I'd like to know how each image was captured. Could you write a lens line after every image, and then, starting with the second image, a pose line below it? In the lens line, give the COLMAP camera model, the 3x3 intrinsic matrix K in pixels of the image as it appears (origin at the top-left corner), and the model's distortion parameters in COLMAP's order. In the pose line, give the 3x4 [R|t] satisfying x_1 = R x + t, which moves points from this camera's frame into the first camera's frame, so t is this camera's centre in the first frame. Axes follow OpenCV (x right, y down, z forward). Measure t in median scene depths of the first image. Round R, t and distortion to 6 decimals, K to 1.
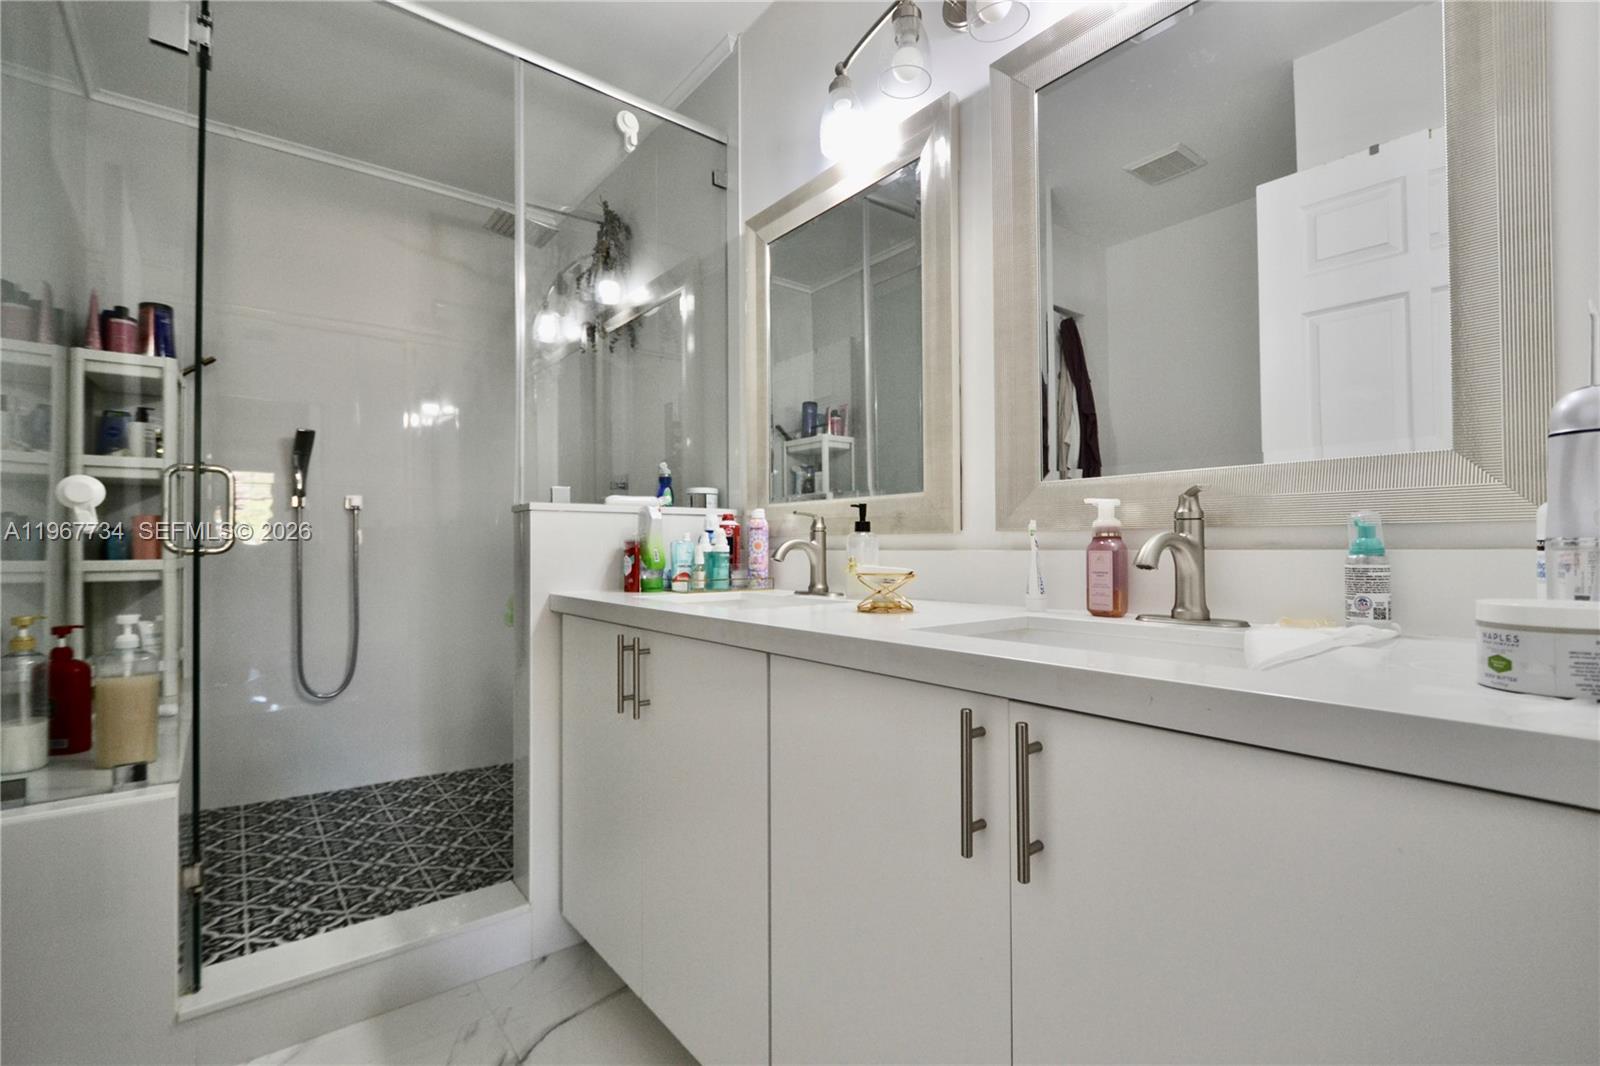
lens RADIAL K [[715.4, 0, 803.7], [0, 715.4, 540.4], [0, 0, 1]] dist [-0.003629, -0.000918]
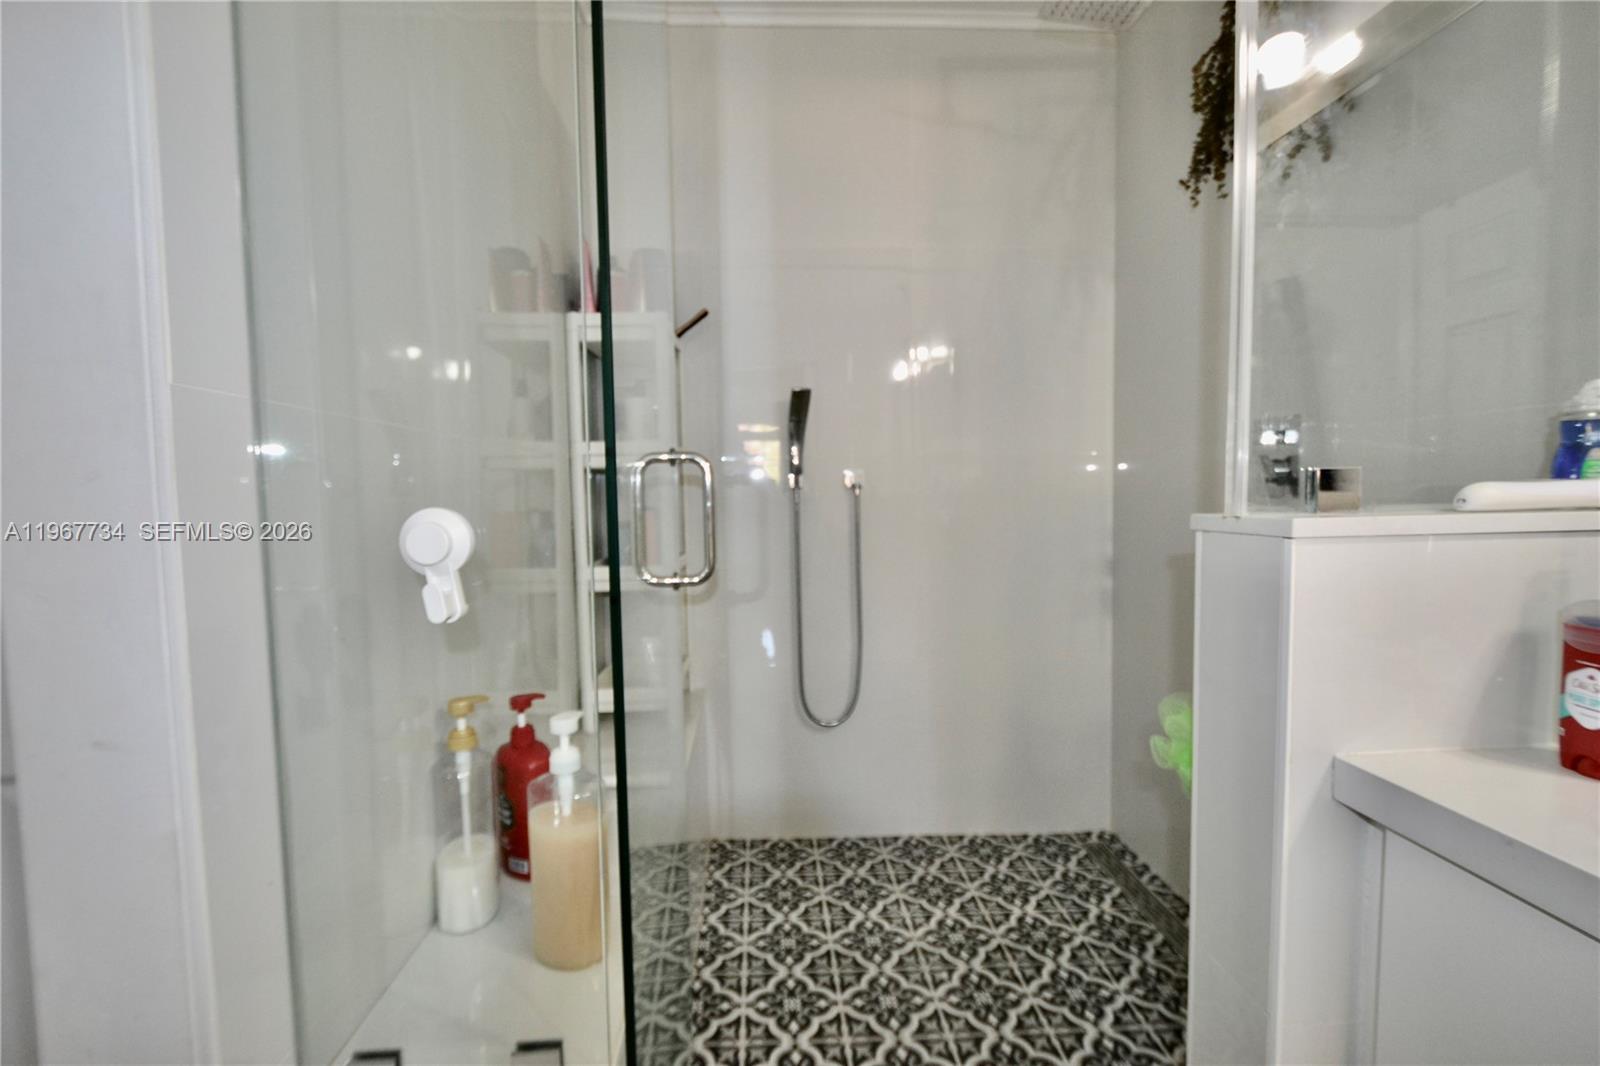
lens RADIAL K [[715.4, 0, 797.0], [0, 715.4, 534.3], [0, 0, 1]] dist [-0.003629, -0.000918]
pose [[0.813898, 0.021446, -0.580612, -0.243505], [0.021157, 0.997562, 0.066505, -0.048311], [0.580623, -0.066412, 0.811460, 0.352417]]
